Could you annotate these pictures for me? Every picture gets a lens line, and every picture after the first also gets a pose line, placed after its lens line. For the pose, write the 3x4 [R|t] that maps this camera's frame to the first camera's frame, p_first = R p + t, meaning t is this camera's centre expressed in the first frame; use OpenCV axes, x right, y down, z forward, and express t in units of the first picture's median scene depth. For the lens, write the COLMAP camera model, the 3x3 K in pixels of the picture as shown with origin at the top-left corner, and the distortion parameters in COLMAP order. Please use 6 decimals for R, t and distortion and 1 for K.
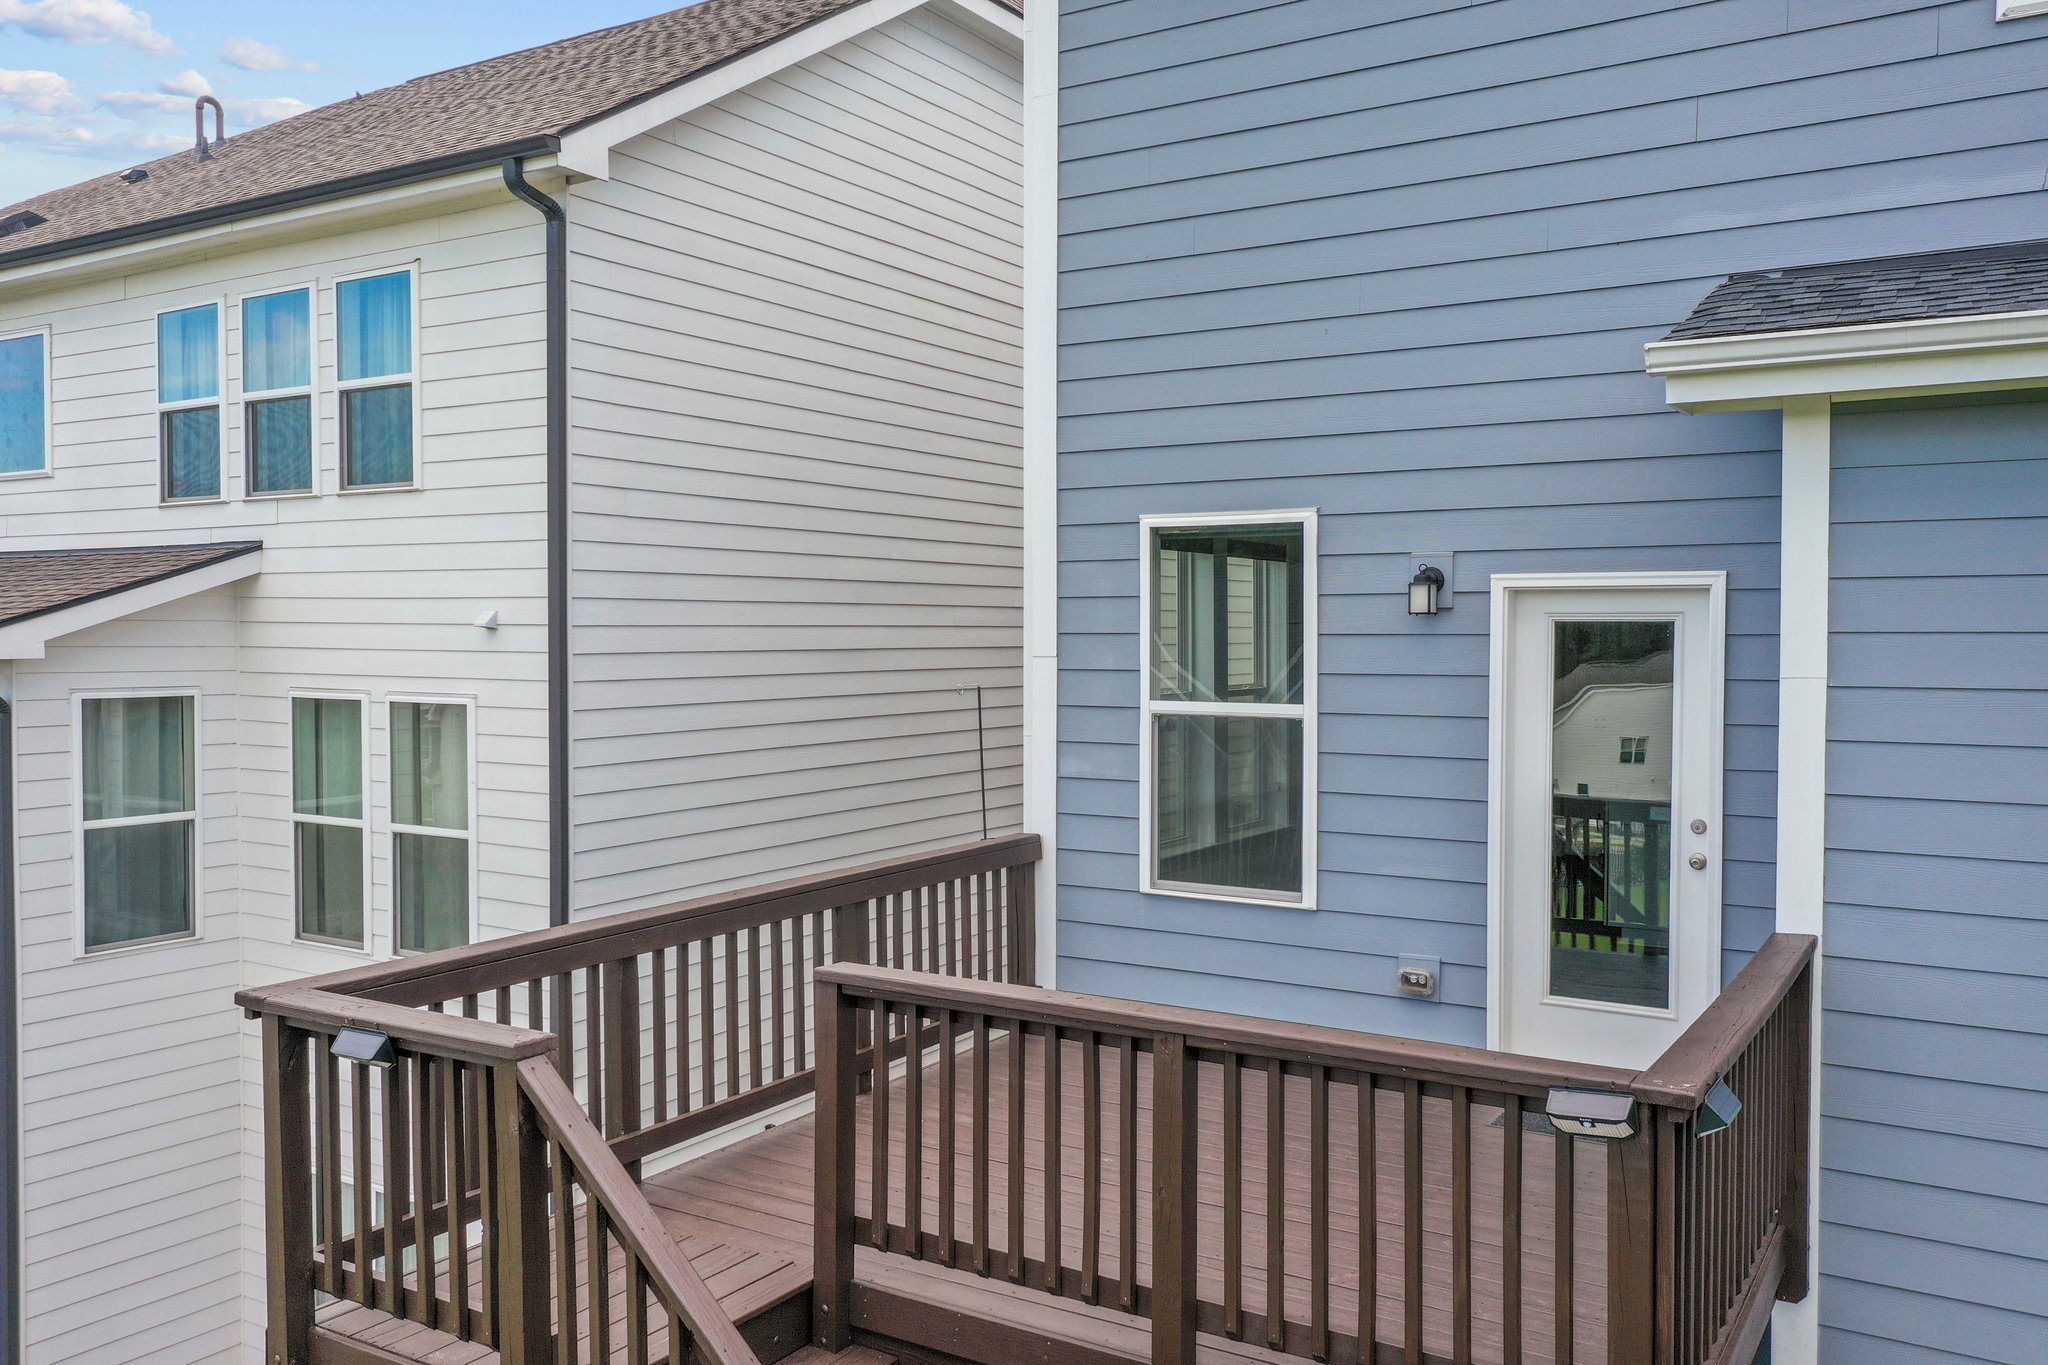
lens RADIAL K [[1619.8, 0, 1024.0], [0, 1619.8, 682.5], [0, 0, 1]] dist [0.026563, 0.000161]
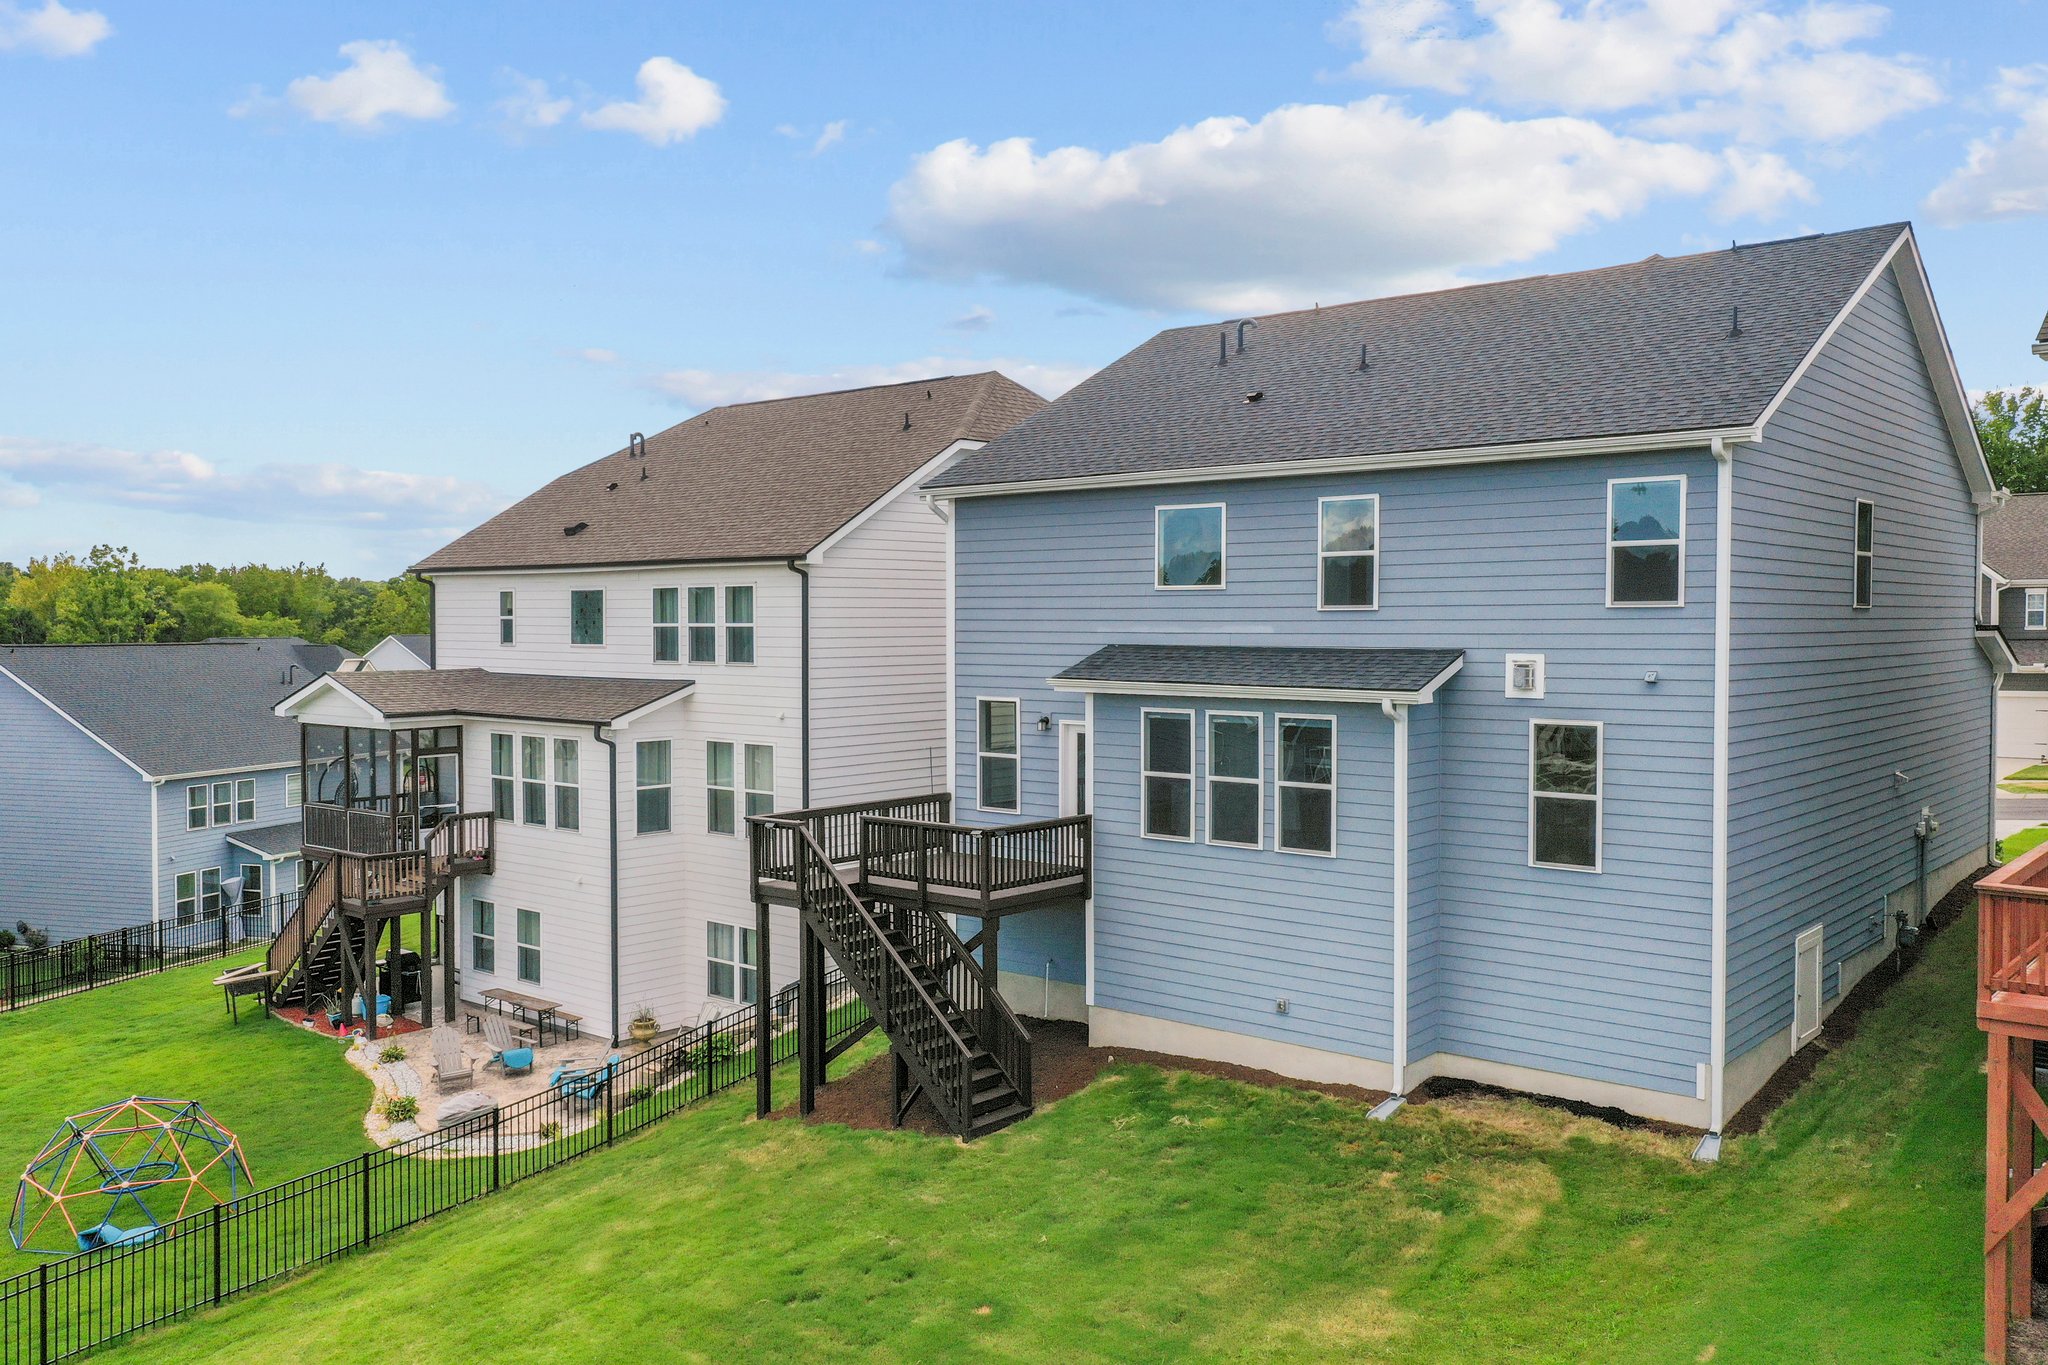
lens RADIAL K [[1639.0, 0, 1024.0], [0, 1639.0, 682.5], [0, 0, 1]] dist [0.026119, -0.001694]
pose [[0.989684, 0.002146, -0.143251, 0.624051], [-0.001050, 0.999970, 0.007721, -0.151386], [0.143263, -0.007491, 0.989656, -2.215657]]
